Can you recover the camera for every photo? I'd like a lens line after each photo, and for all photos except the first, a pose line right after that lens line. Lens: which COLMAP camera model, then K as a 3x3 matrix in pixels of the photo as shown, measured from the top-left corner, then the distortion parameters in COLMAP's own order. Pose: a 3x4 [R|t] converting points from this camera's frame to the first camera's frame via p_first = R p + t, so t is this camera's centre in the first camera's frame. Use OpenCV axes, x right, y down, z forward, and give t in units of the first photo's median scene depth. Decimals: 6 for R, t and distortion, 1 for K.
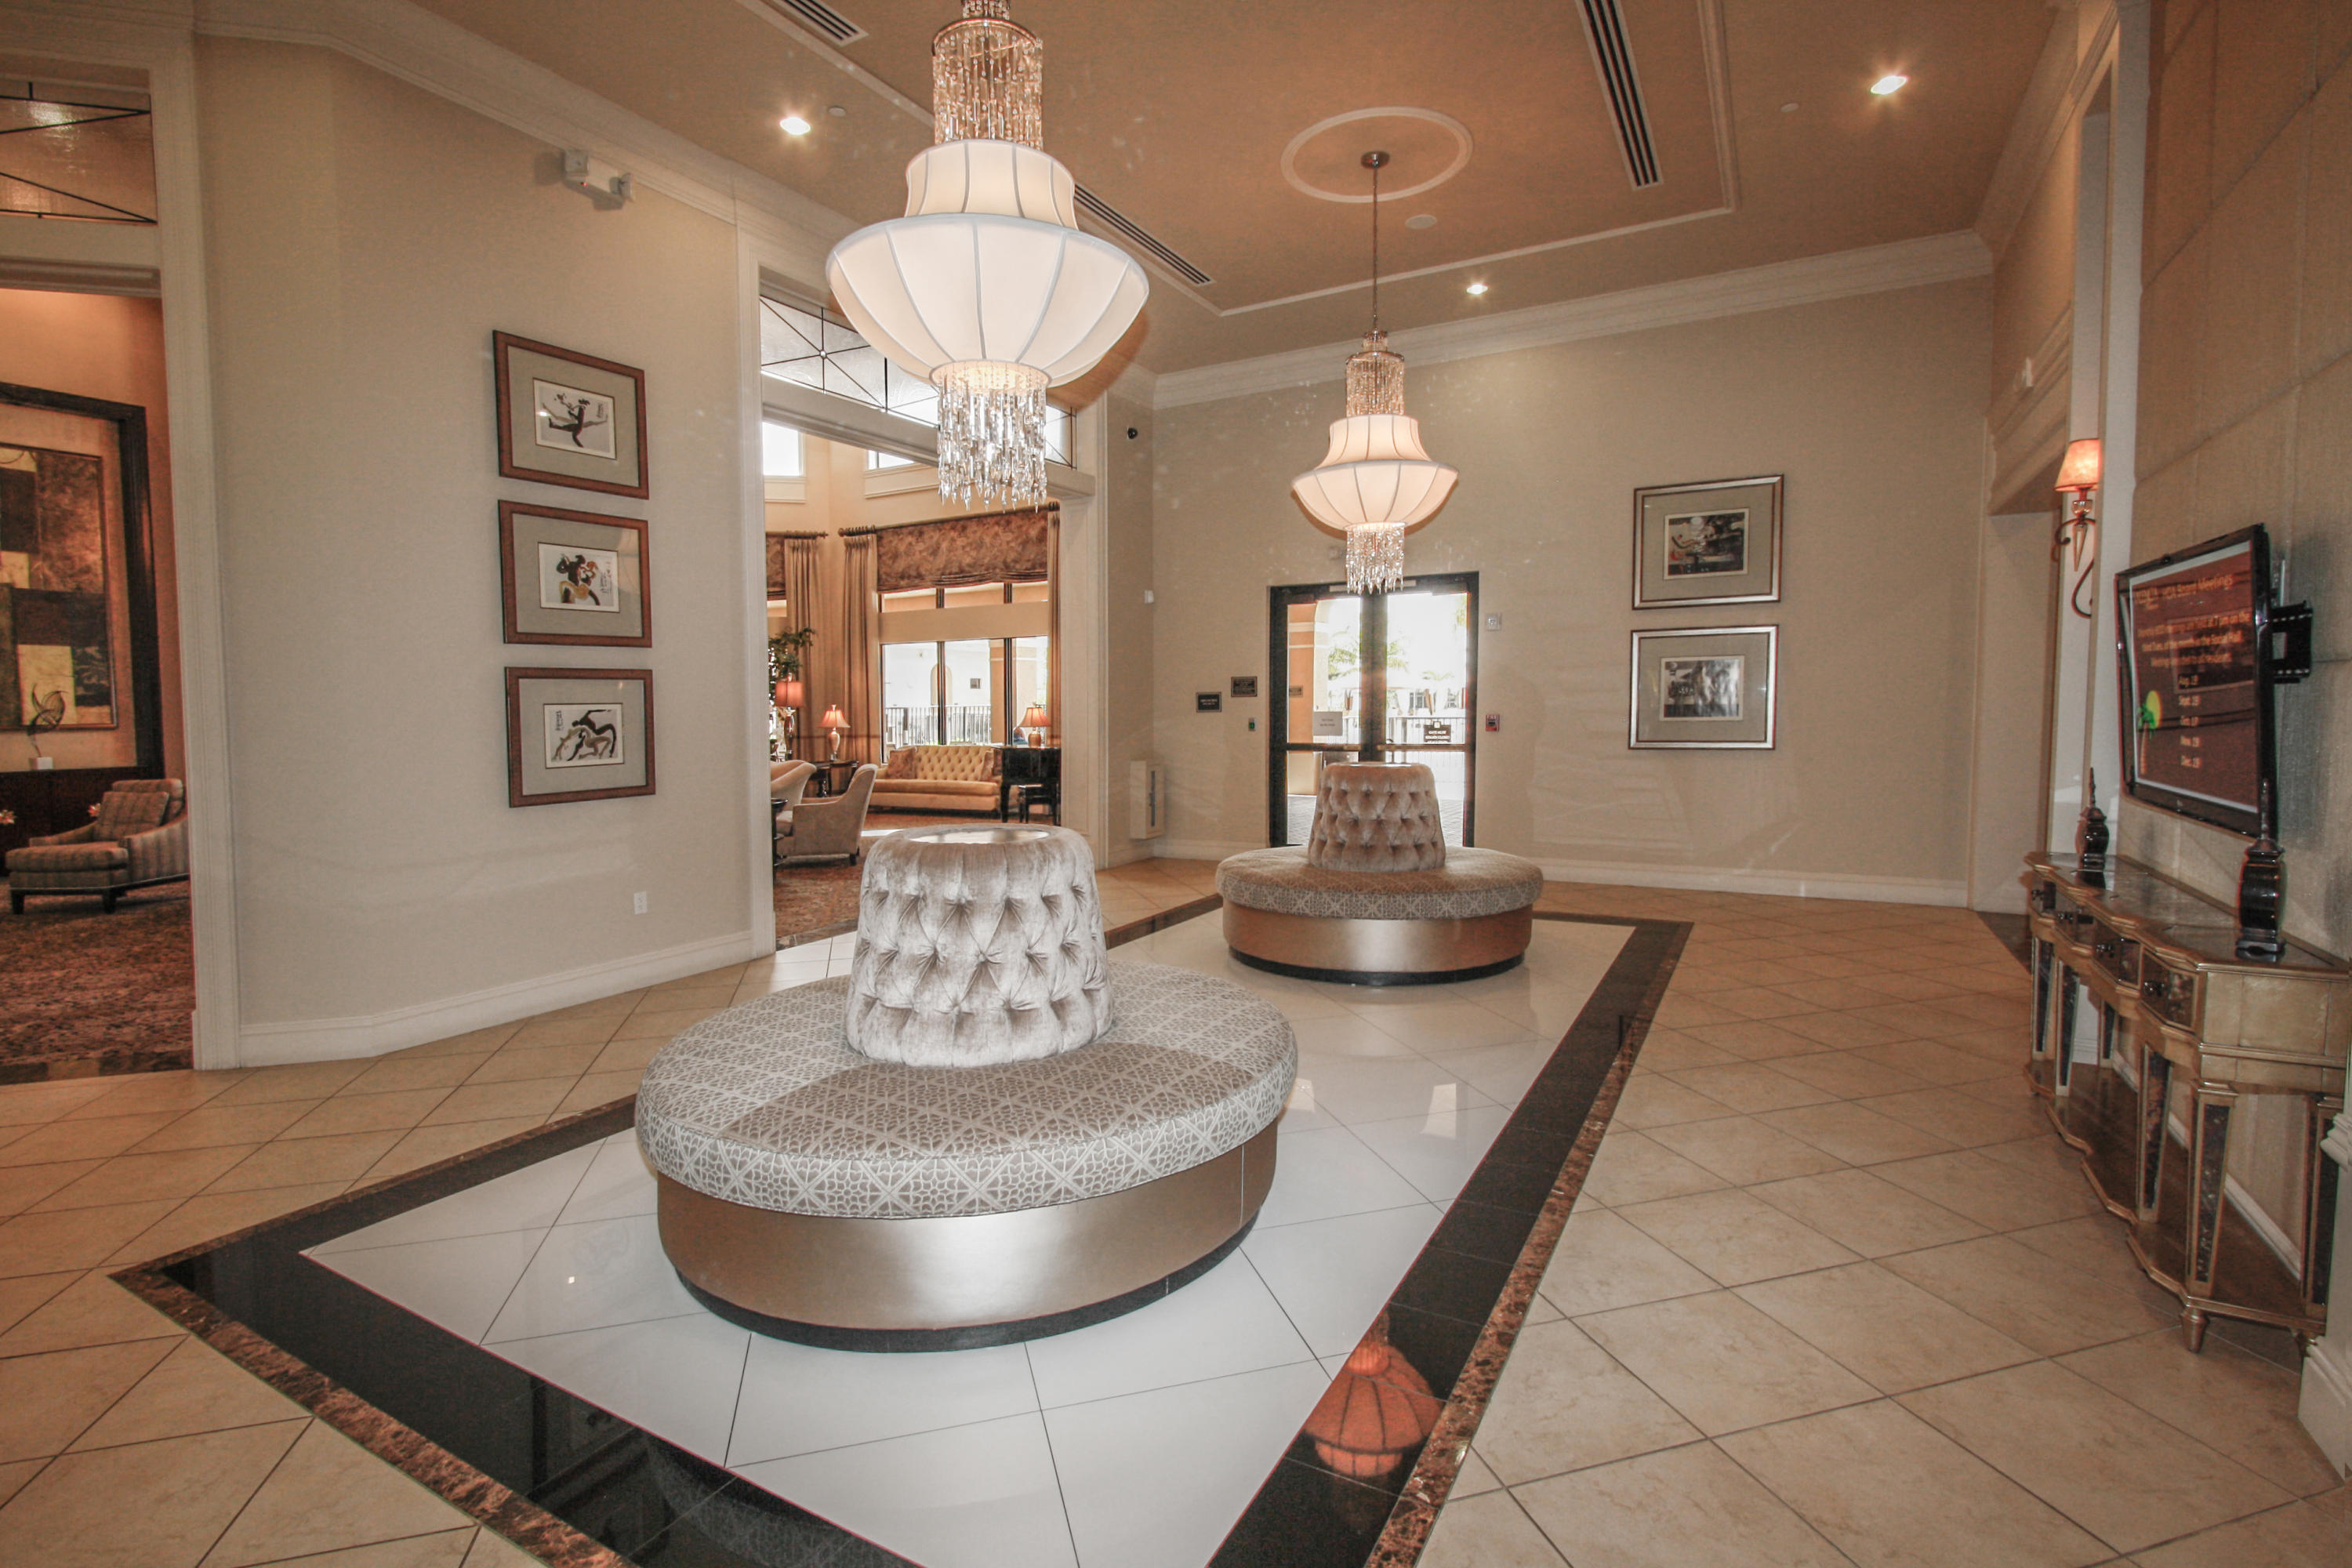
lens RADIAL K [[1093.3, 0, 1168.7], [0, 1093.3, 769.8], [0, 0, 1]] dist [0.003771, 0.000347]
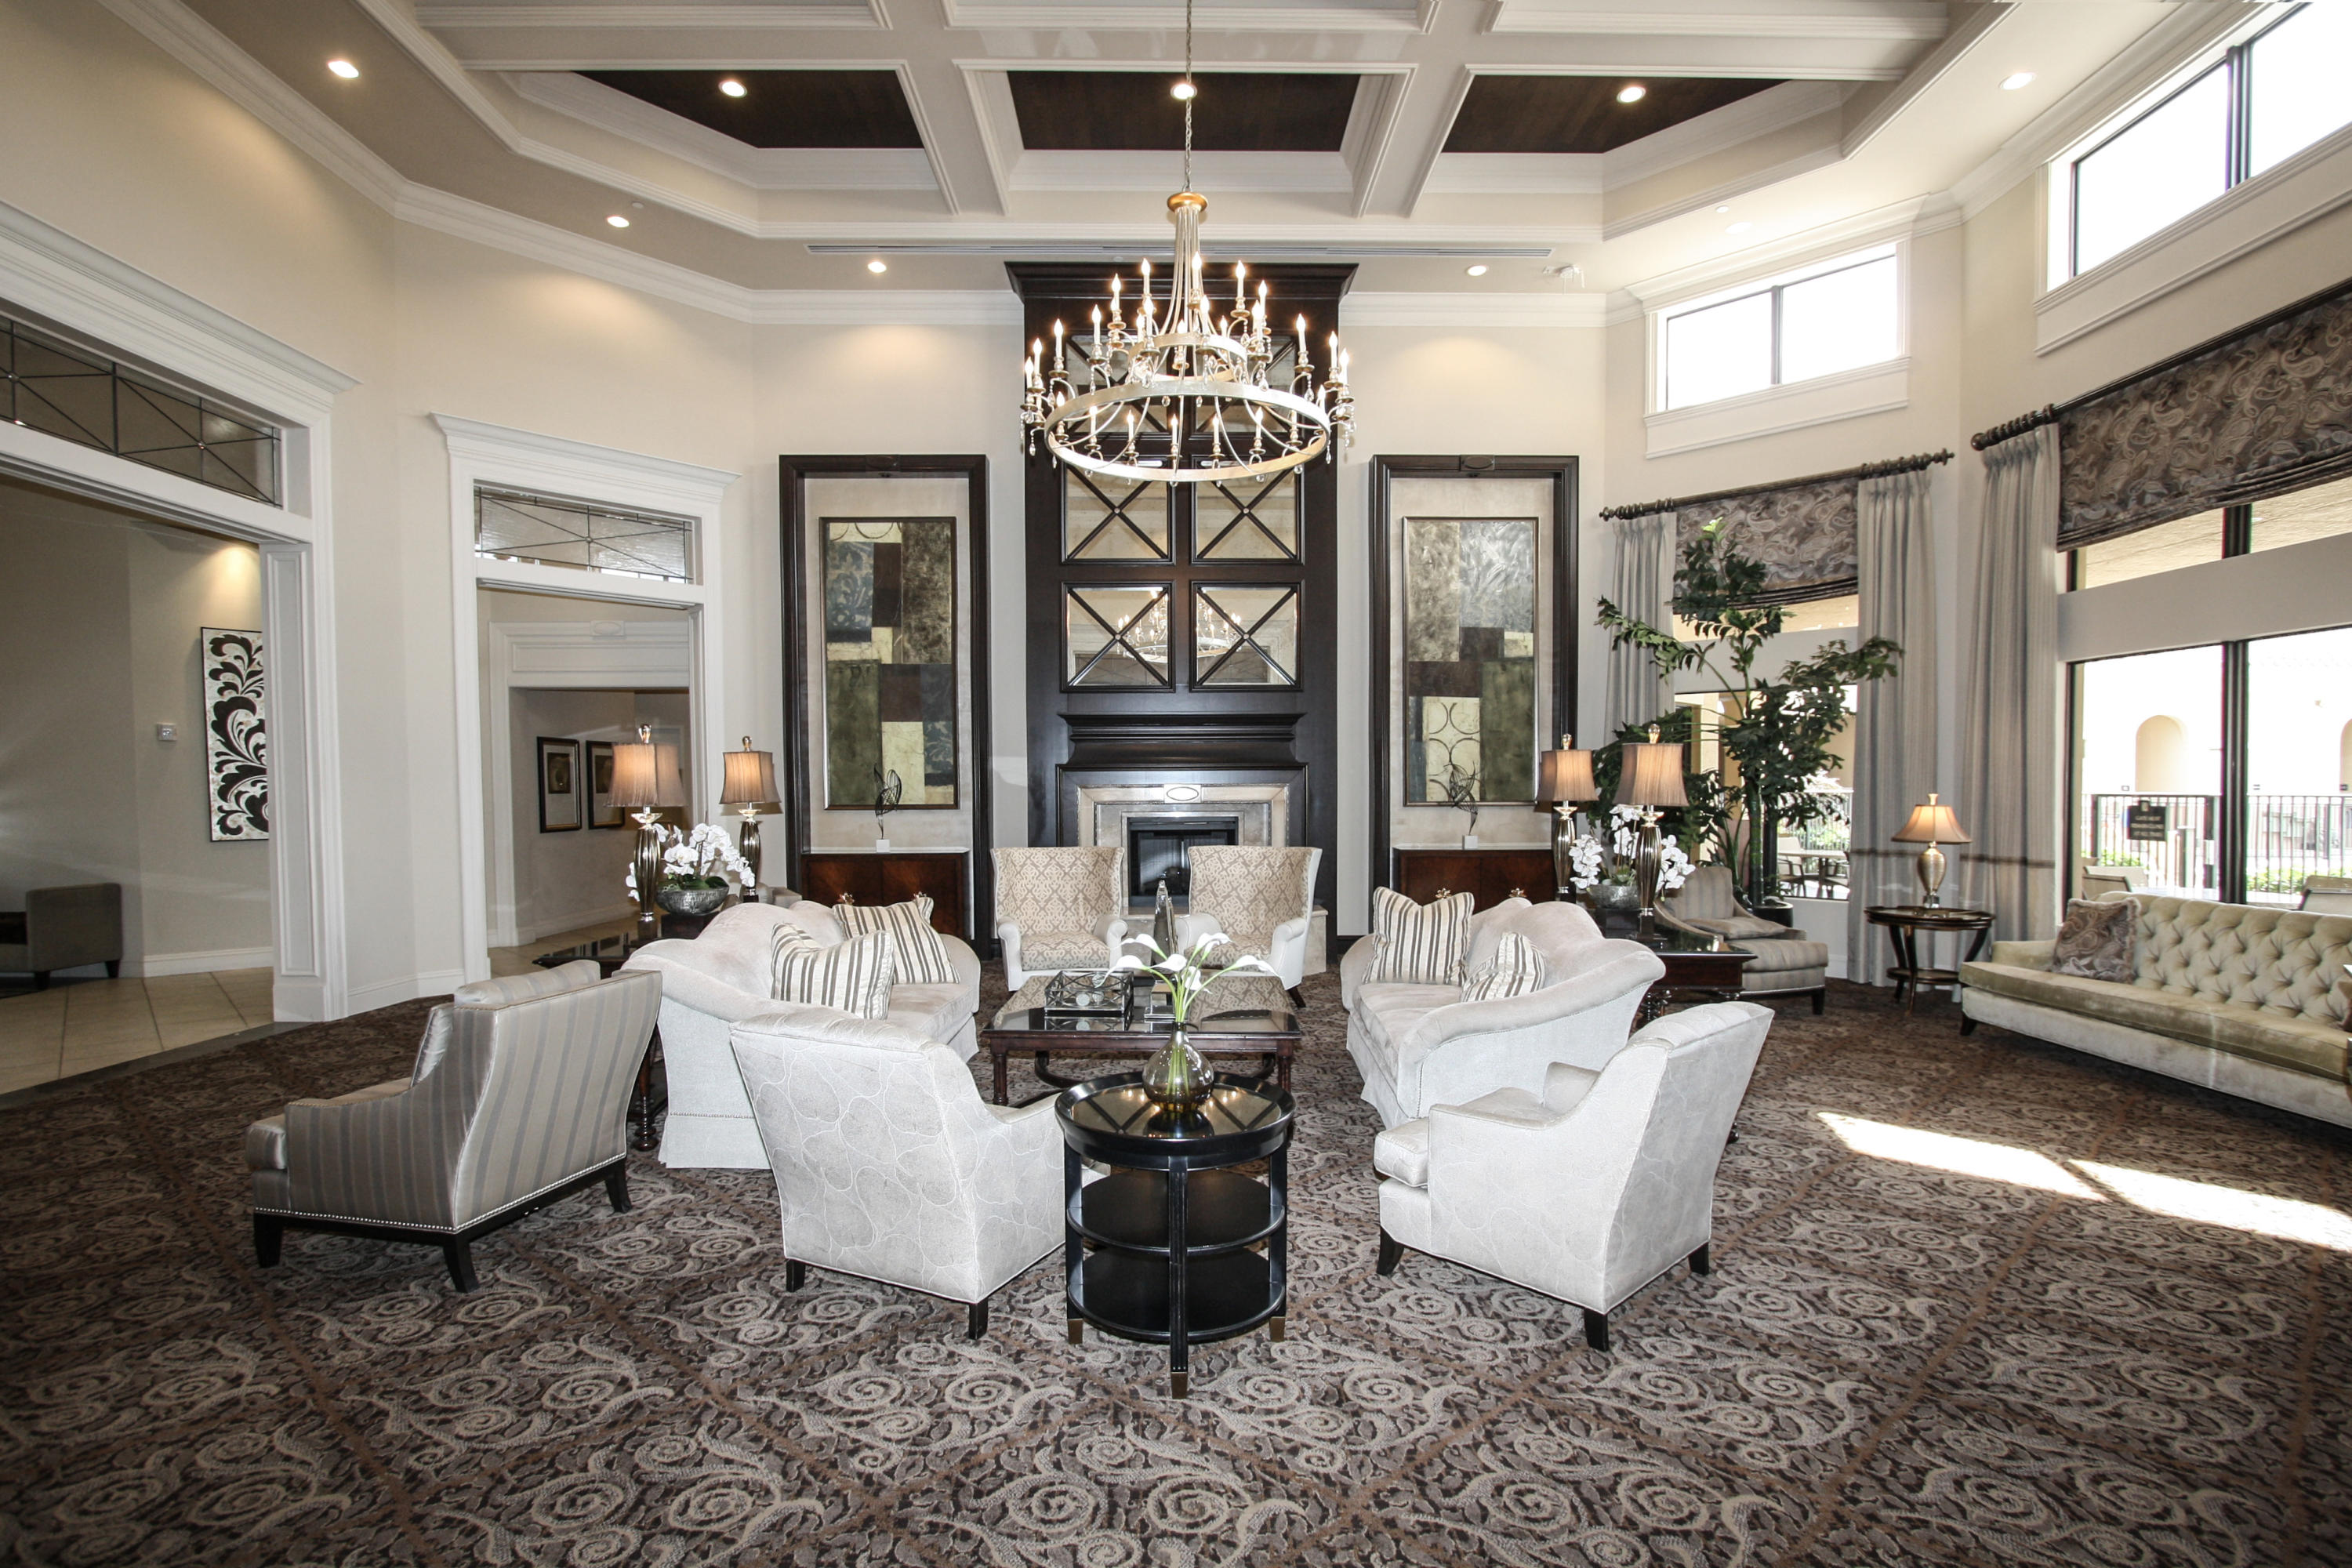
lens RADIAL K [[1093.3, 0, 1174.8], [0, 1093.3, 771.1], [0, 0, 1]] dist [0.003771, 0.000347]
pose [[0.491184, 0.003349, -0.871050, -0.051330], [-0.057277, 0.997953, -0.028462, -0.037166], [0.869171, 0.063871, 0.490370, 0.482936]]
